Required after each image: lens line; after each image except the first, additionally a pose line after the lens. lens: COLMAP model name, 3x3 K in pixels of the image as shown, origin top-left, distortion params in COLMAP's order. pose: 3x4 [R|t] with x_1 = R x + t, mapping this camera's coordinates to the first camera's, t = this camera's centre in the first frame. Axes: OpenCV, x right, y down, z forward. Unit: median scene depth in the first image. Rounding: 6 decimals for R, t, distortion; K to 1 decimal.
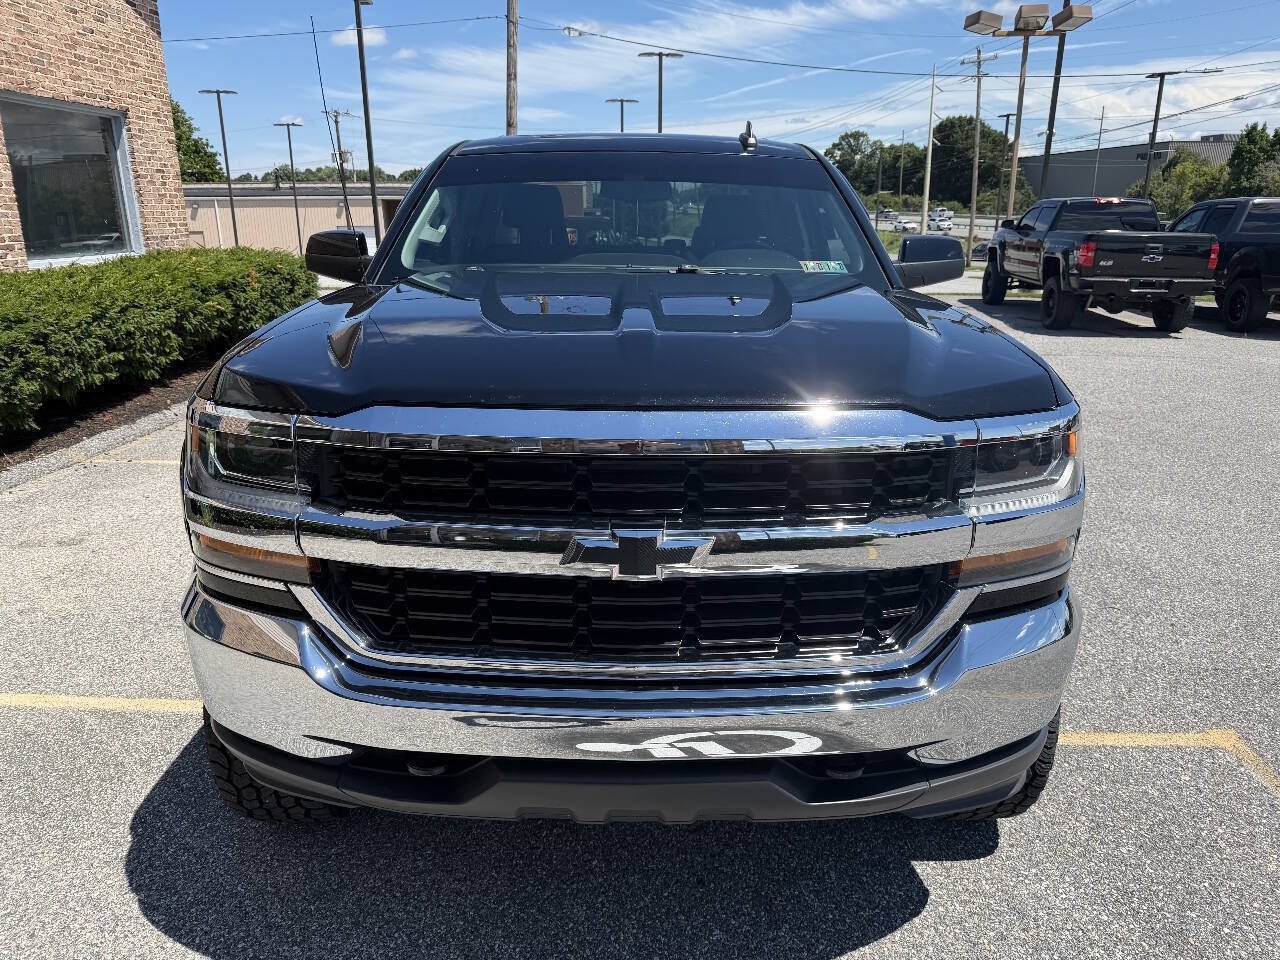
lens RADIAL K [[904.4, 0, 593.7], [0, 904.4, 468.6], [0, 0, 1]] dist [0.010830, -0.027457]
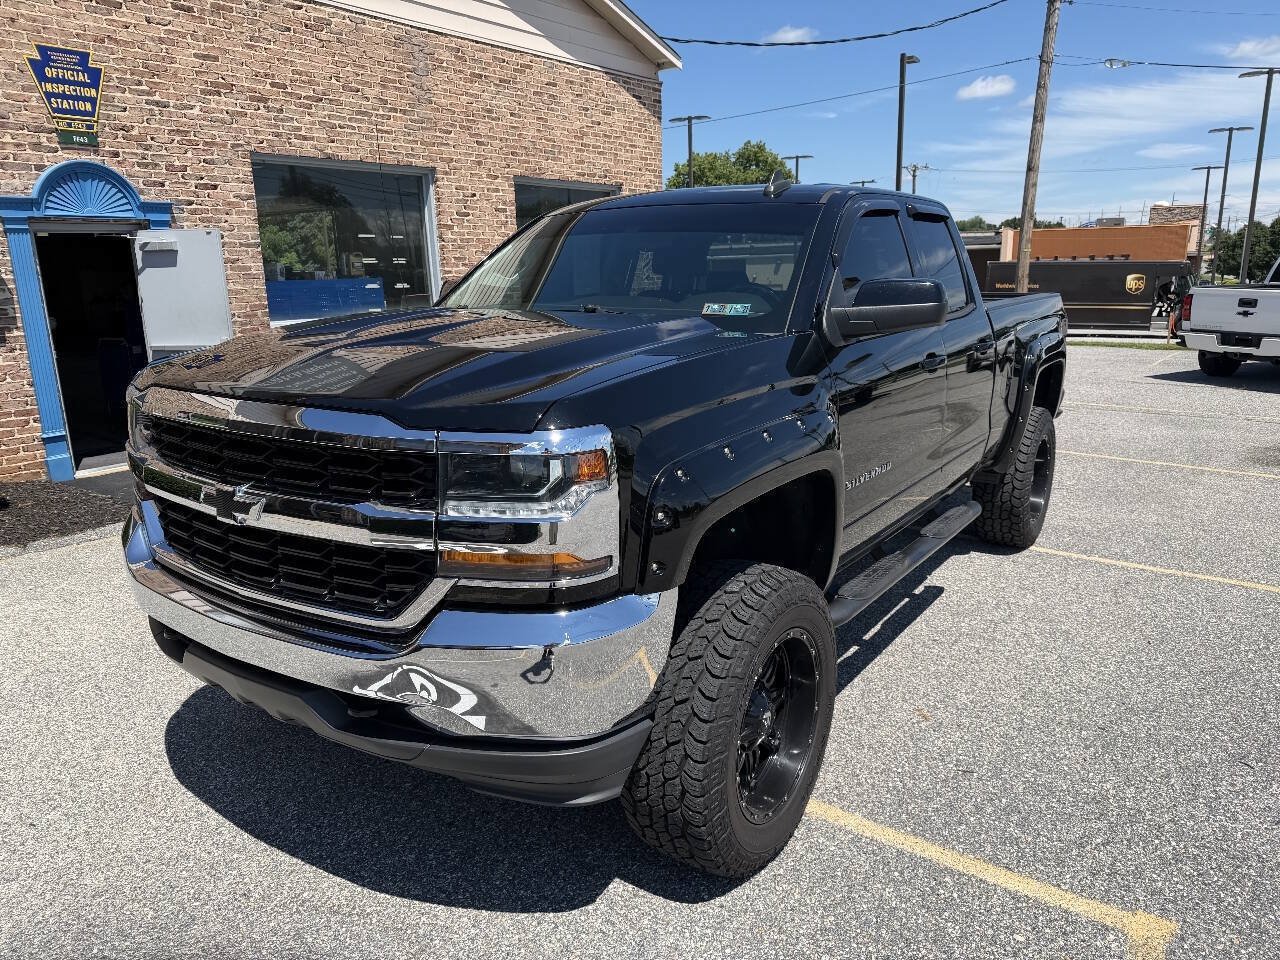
lens RADIAL K [[904.4, 0, 652.8], [0, 904.4, 485.8], [0, 0, 1]] dist [0.010830, -0.027457]
pose [[0.821325, 0.118216, -0.558078, 0.267112], [-0.138690, 0.990320, 0.005667, -0.005836], [0.553345, 0.072745, 0.829769, 0.039396]]
